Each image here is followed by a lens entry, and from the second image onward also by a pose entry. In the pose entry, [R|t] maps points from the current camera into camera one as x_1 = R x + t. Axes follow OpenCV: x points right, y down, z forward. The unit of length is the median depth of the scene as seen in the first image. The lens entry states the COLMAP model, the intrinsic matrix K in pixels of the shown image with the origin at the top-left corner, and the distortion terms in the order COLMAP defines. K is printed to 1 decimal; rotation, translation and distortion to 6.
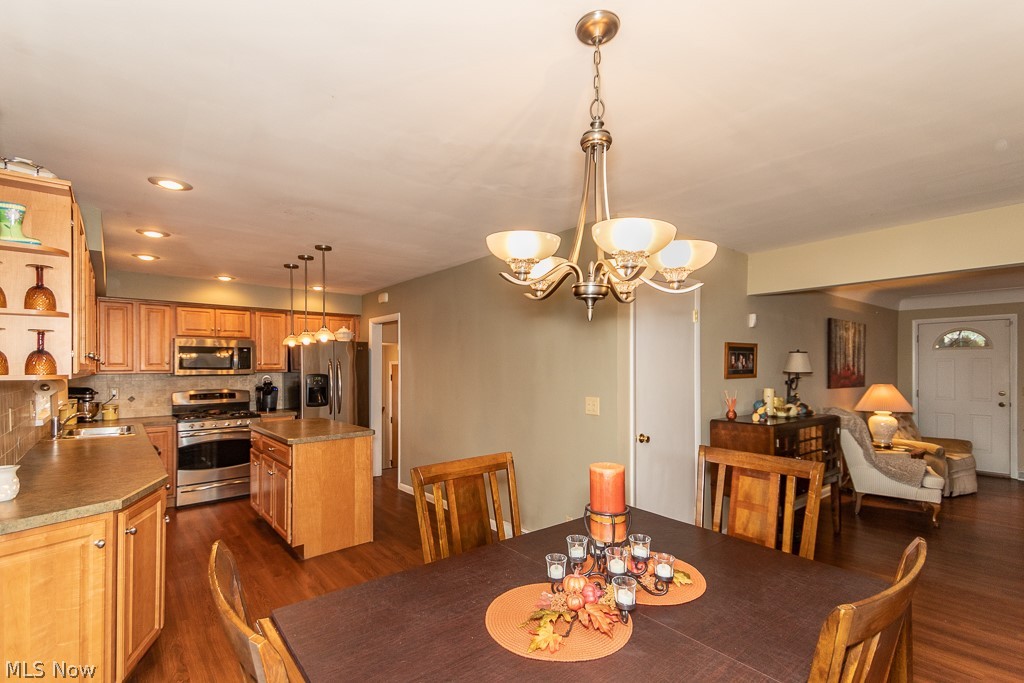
lens RADIAL K [[482.7, 0, 512.3], [0, 482.7, 363.9], [0, 0, 1]] dist [0.026955, 0.000464]
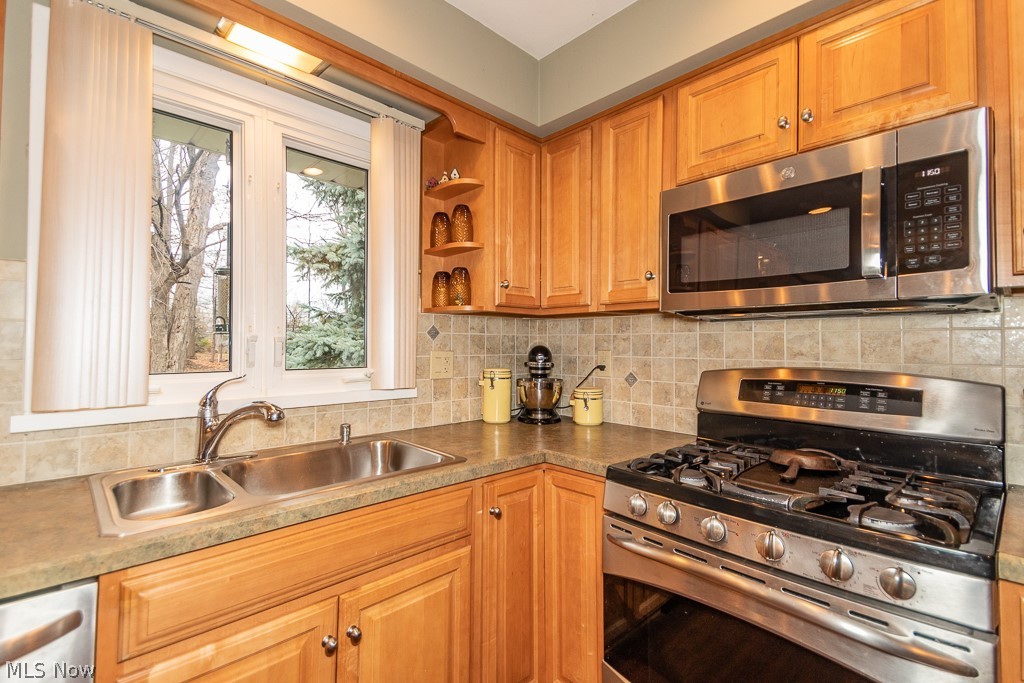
lens RADIAL K [[463.9, 0, 513.4], [0, 463.9, 328.1], [0, 0, 1]] dist [0.023559, -0.000212]
pose [[0.097448, -0.026628, -0.994884, -0.407909], [-0.009716, 0.999569, -0.027705, 0.041024], [0.995193, 0.012366, 0.097147, 0.867562]]
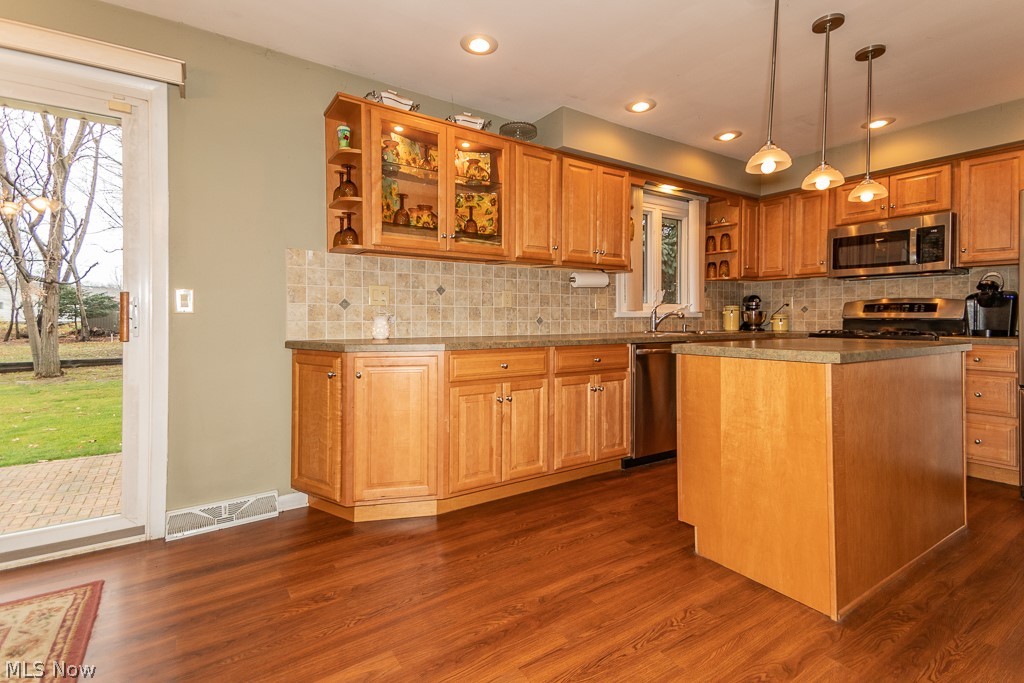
lens RADIAL K [[462.2, 0, 484.1], [0, 462.2, 320.6], [0, 0, 1]] dist [0.000855, -0.000339]
pose [[-0.140534, 0.016541, -0.989938, 0.101142], [-0.000805, 0.999858, 0.016821, 0.077845], [0.990076, 0.003161, -0.140500, 0.559686]]
